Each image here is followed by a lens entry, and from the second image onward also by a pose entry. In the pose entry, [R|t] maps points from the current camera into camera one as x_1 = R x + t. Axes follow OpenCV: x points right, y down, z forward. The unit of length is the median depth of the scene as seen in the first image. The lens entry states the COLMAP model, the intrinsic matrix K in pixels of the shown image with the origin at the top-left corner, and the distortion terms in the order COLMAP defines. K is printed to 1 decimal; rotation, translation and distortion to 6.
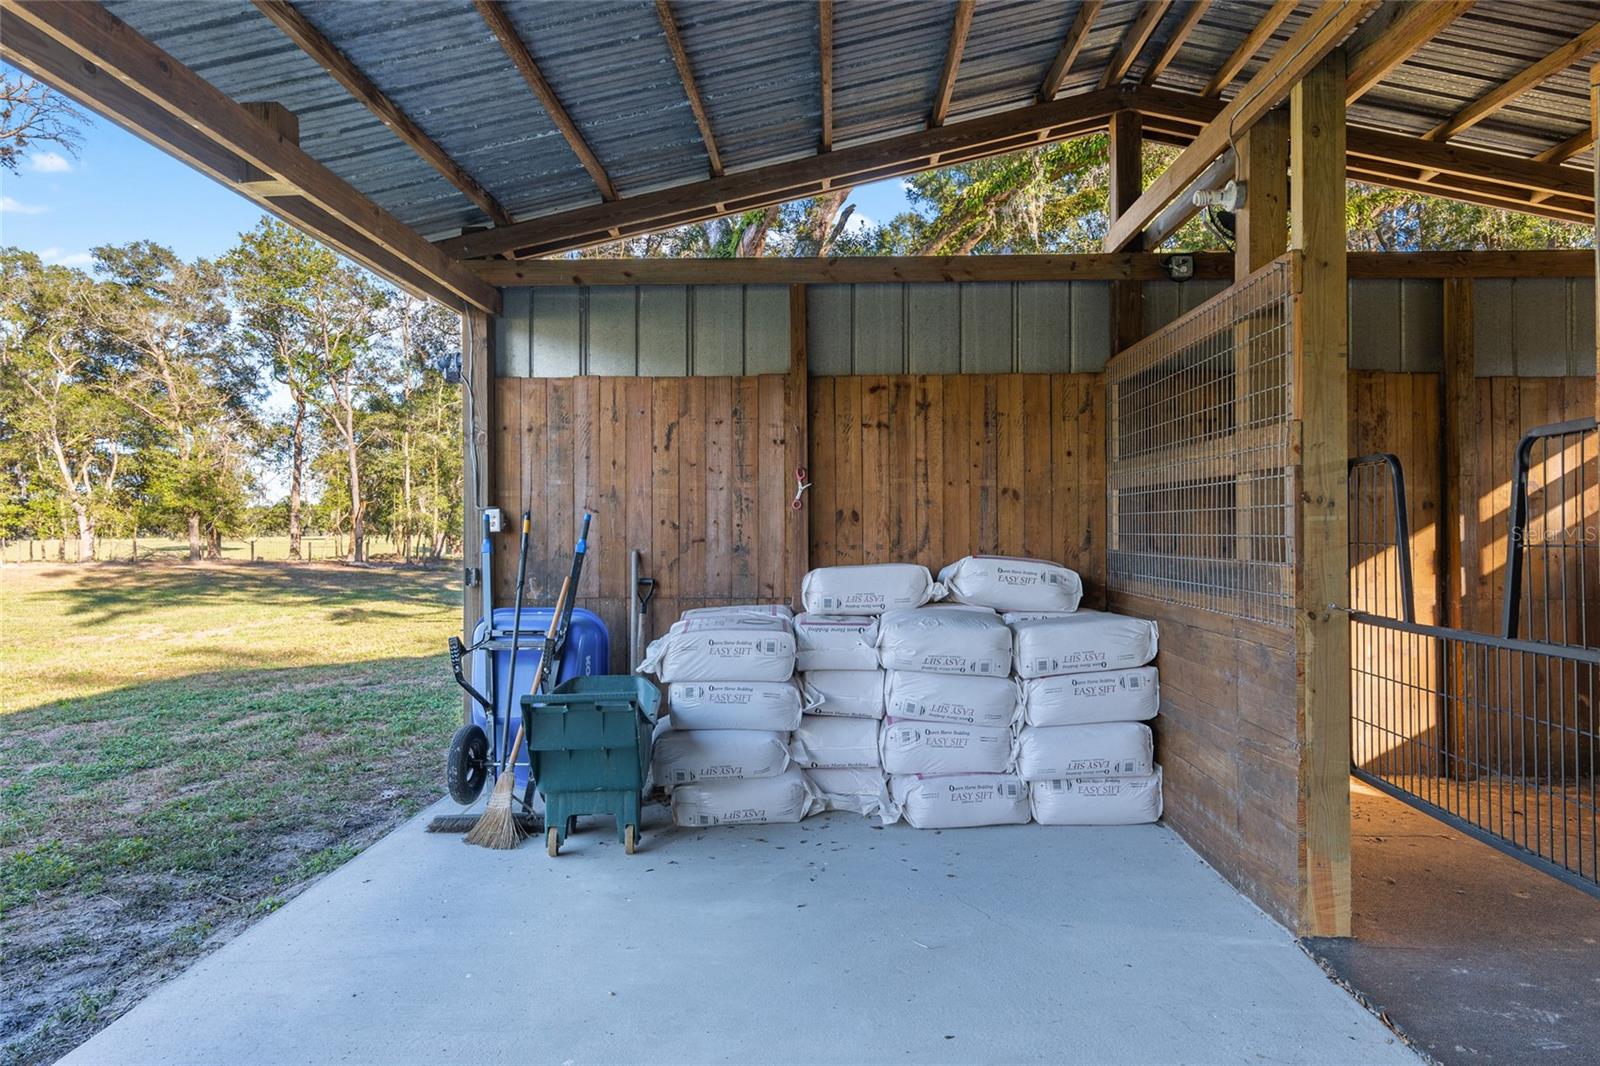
lens RADIAL K [[1016.3, 0, 798.2], [0, 1016.3, 525.6], [0, 0, 1]] dist [-0.002597, 0.001476]
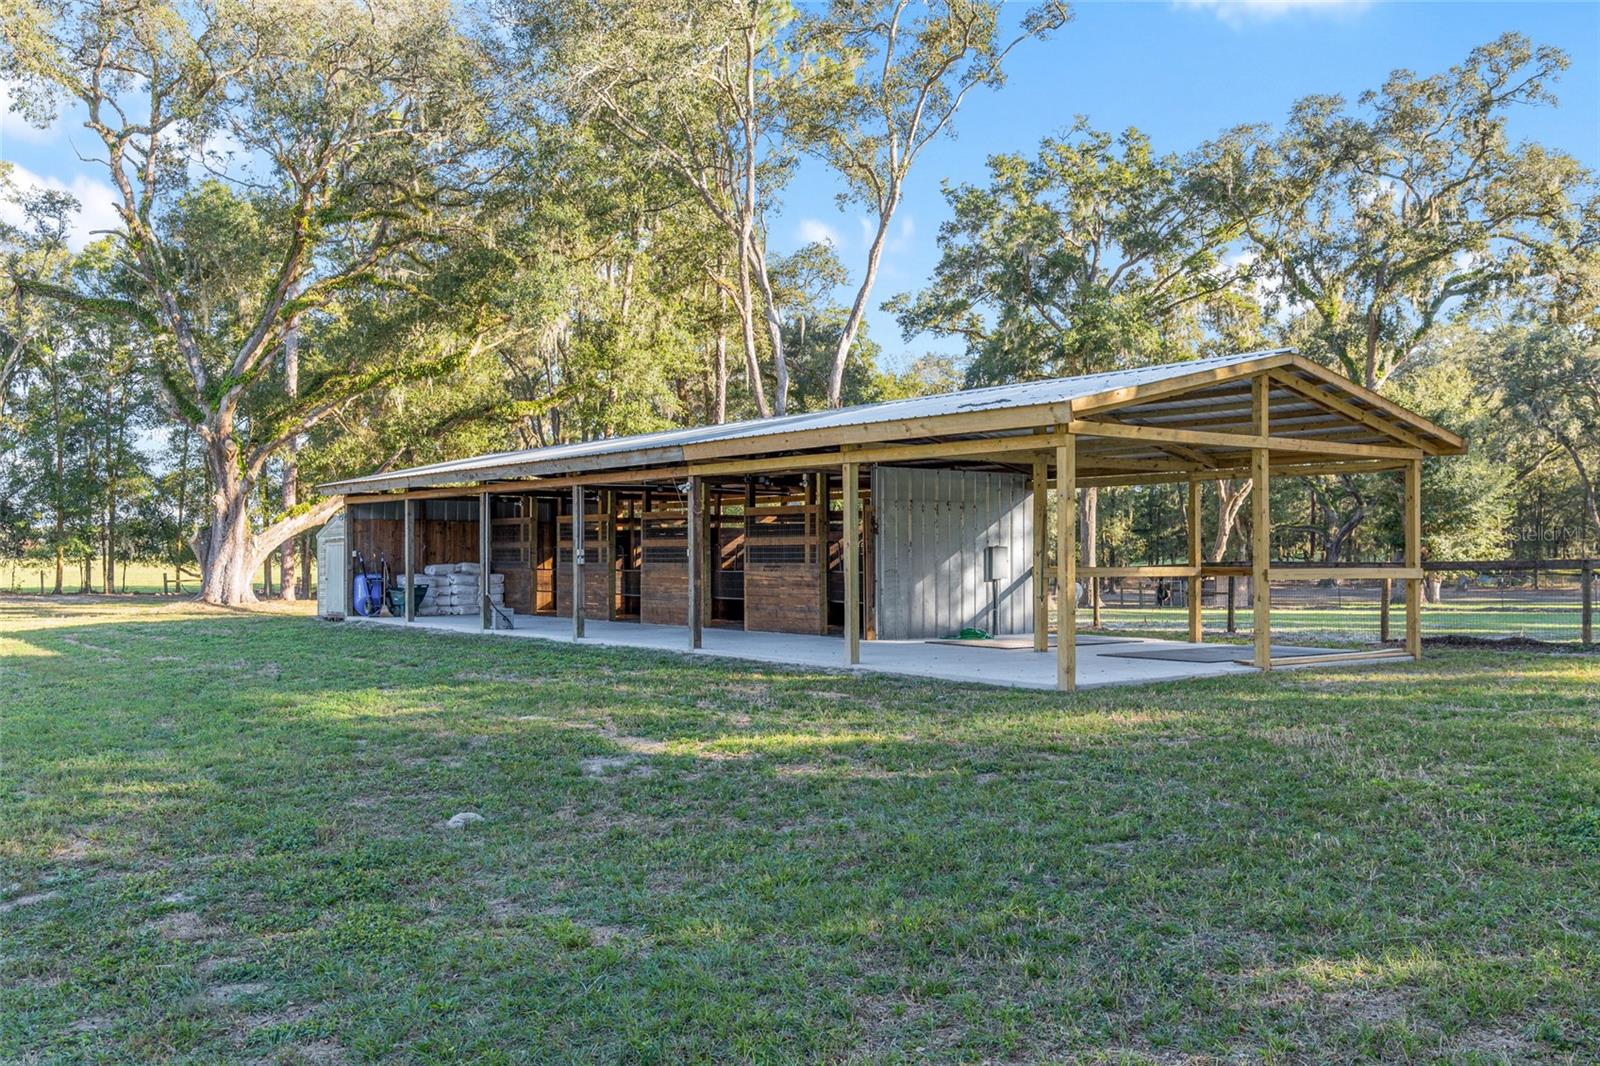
lens RADIAL K [[1393.7, 0, 798.6], [0, 1393.7, 535.2], [0, 0, 1]] dist [-0.002146, 0.004862]
pose [[0.773107, 0.016275, 0.634067, -2.596217], [-0.009226, 0.999854, -0.014414, -0.015715], [-0.634209, 0.005294, 0.773144, -4.729445]]
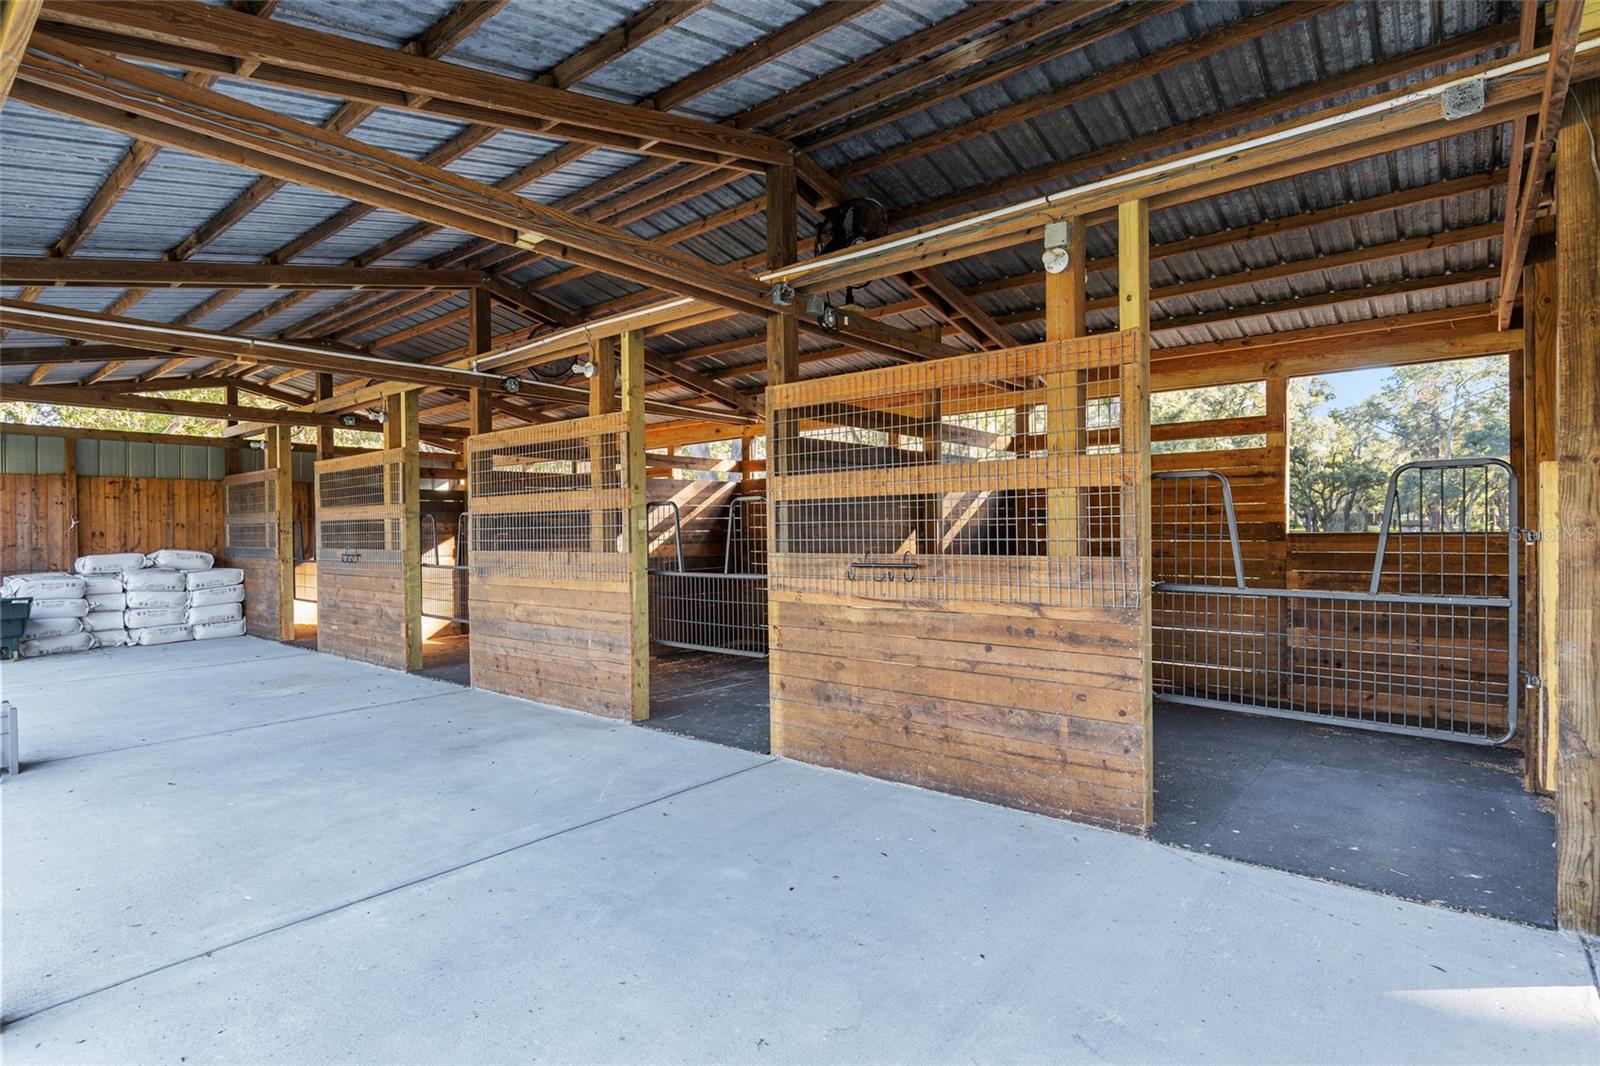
lens RADIAL K [[795.4, 0, 800.2], [0, 795.4, 534.7], [0, 0, 1]] dist [-0.000570, -0.002074]
pose [[0.614969, -0.007793, 0.788513, -0.429669], [0.003949, 0.999969, 0.006804, -0.015590], [-0.788542, -0.001070, 0.614980, -1.539048]]
